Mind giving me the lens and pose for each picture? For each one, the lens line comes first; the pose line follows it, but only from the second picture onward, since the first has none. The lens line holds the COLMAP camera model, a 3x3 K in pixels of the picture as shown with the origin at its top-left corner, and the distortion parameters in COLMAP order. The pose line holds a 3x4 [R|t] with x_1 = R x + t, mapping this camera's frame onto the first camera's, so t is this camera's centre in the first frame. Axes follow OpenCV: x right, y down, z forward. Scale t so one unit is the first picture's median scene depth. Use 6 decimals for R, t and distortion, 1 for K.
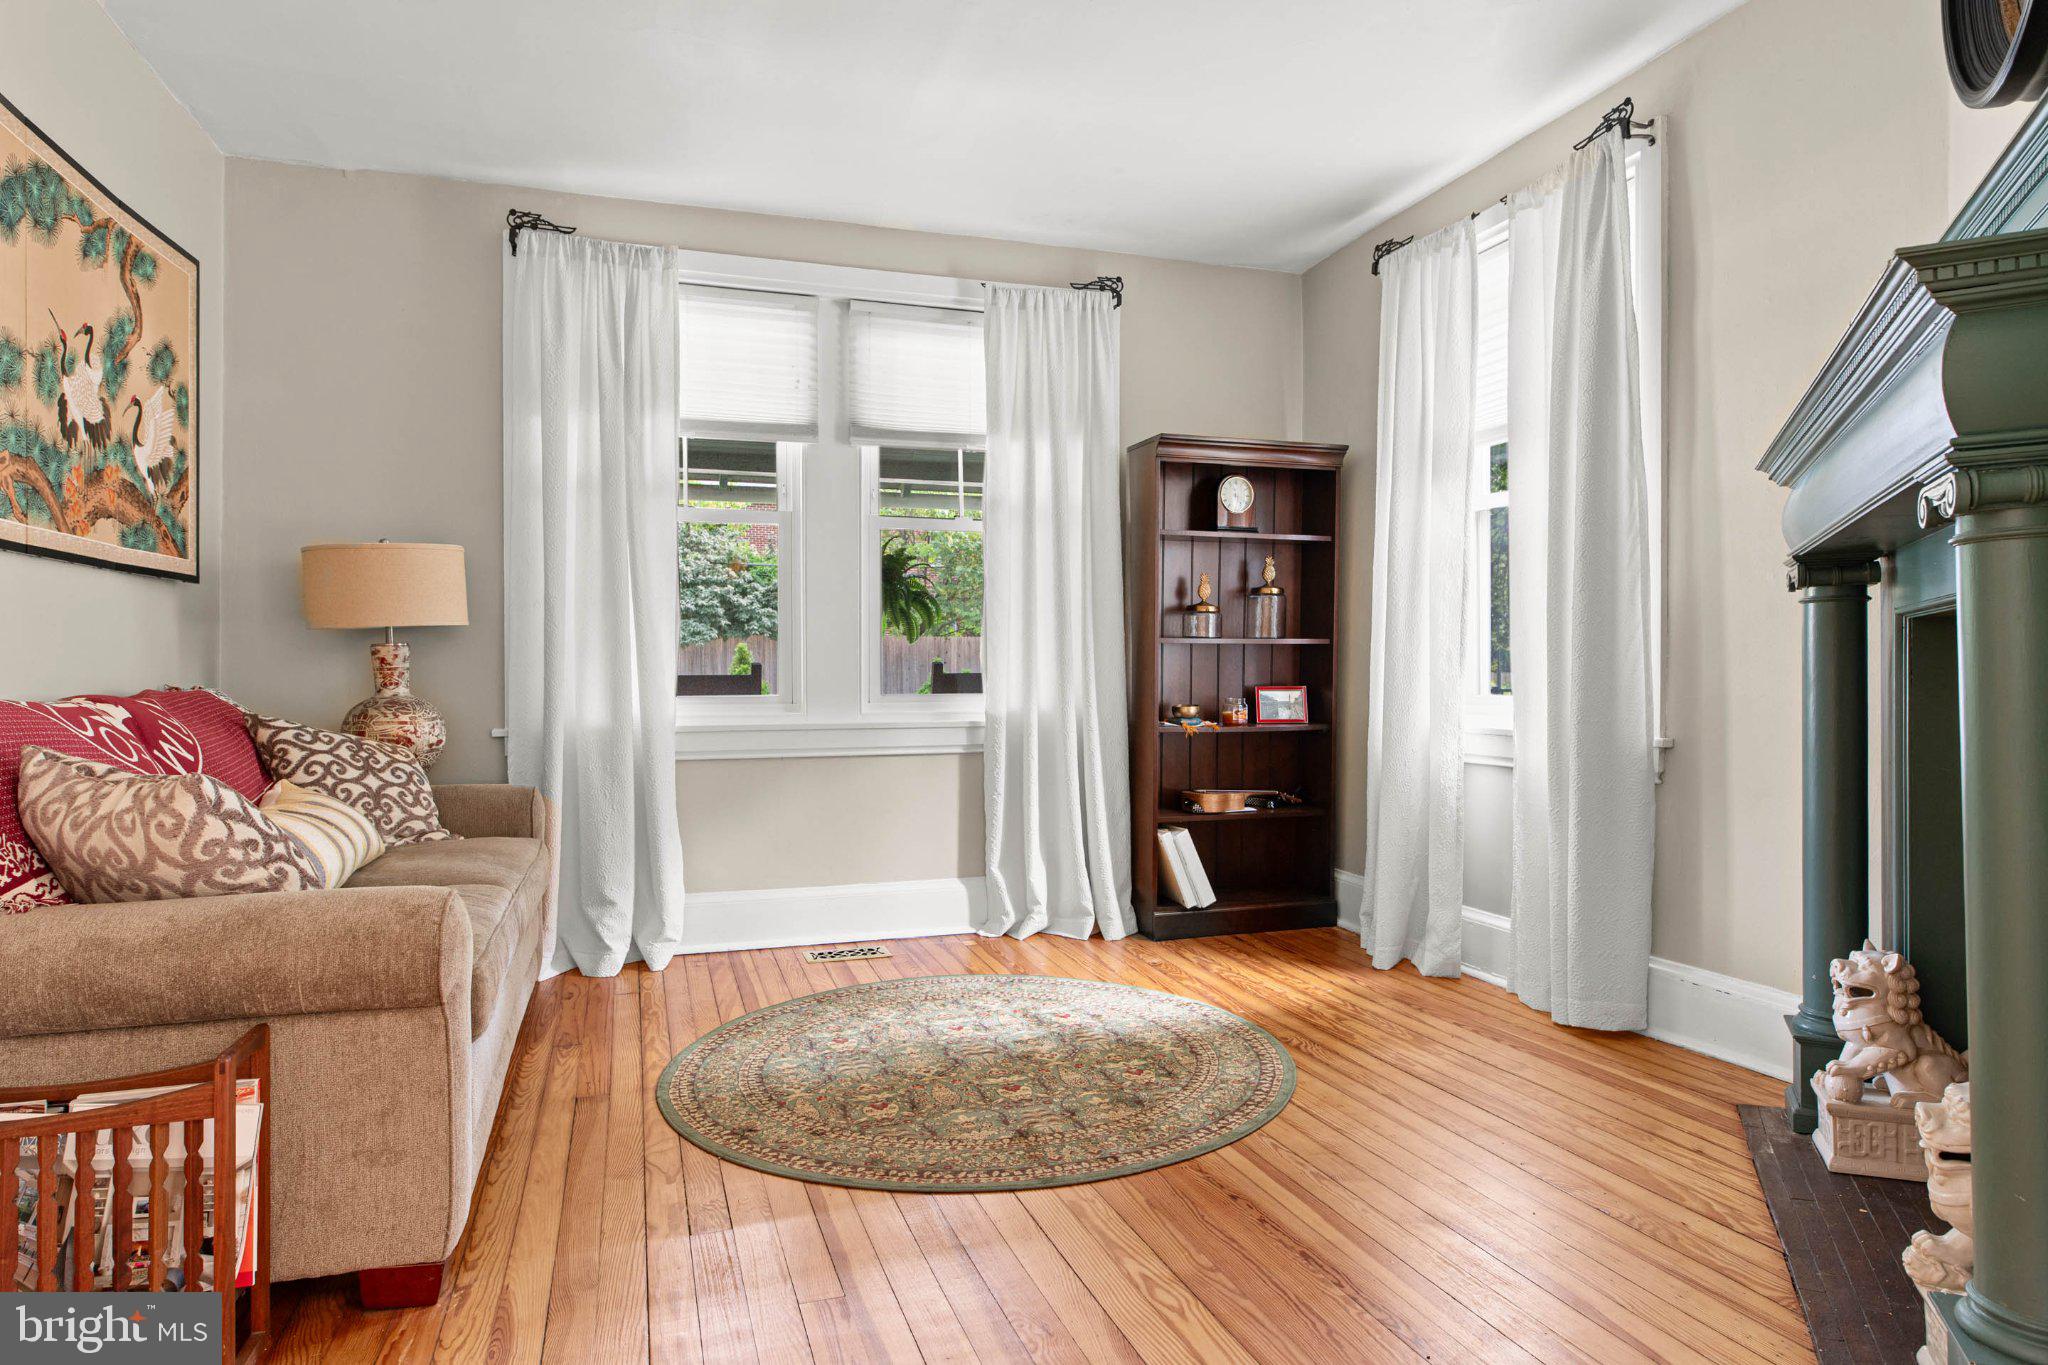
lens RADIAL K [[1193.3, 0, 1024.0], [0, 1193.3, 682.5], [0, 0, 1]] dist [0.000201, -0.000967]
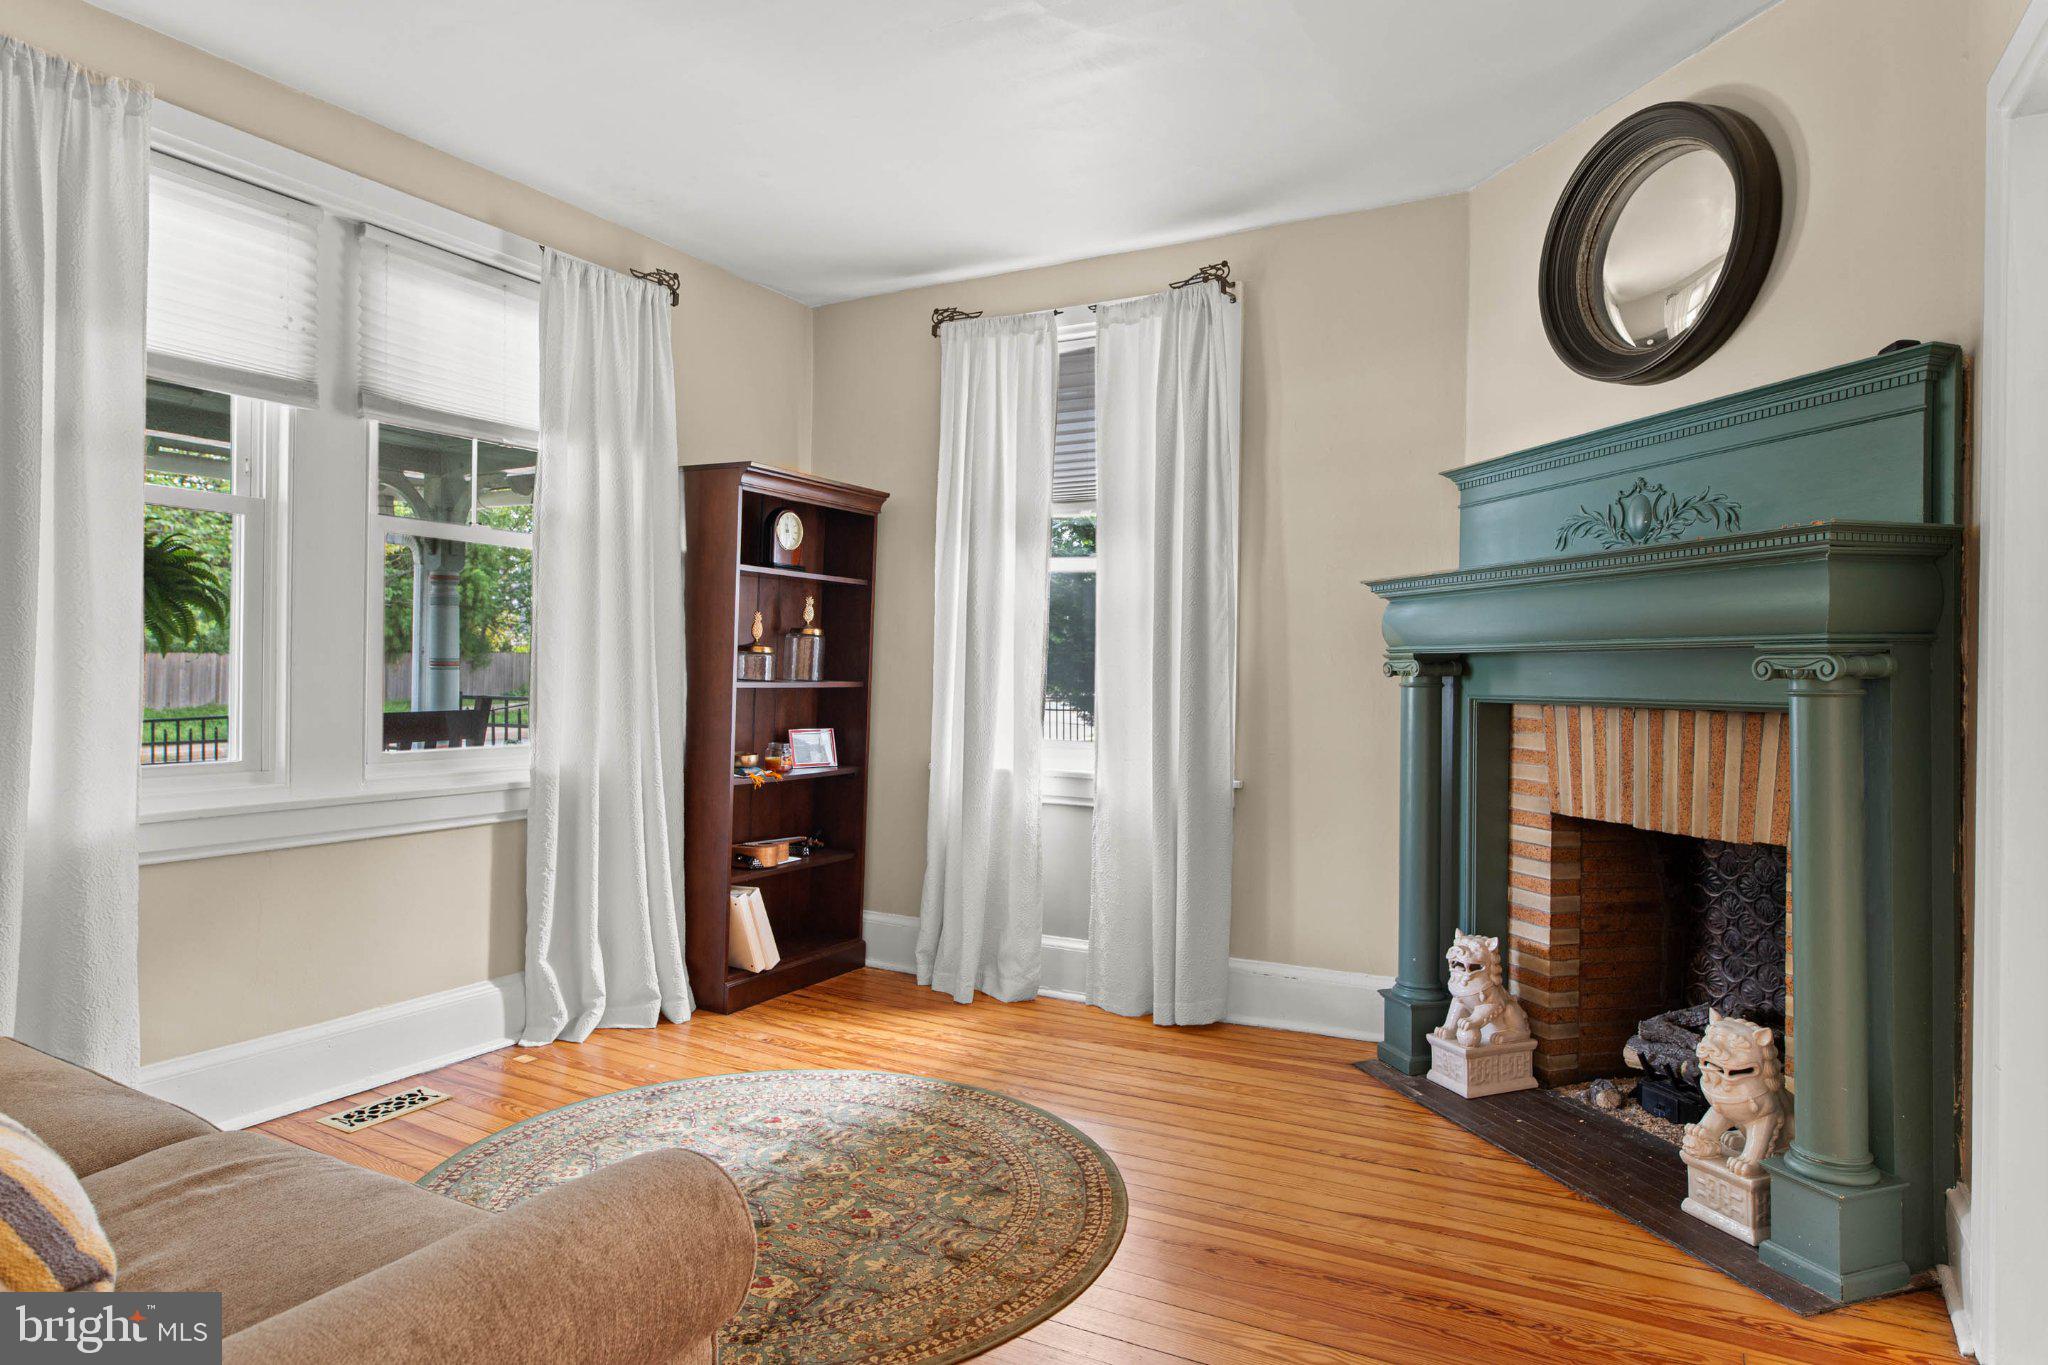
lens RADIAL K [[1214.7, 0, 1024.4], [0, 1214.7, 675.9], [0, 0, 1]] dist [-0.000521, -0.000594]
pose [[0.725594, 0.009986, 0.688050, -0.367162], [-0.009935, 0.999943, -0.004036, -0.040834], [-0.688051, -0.003907, 0.725652, 0.170923]]
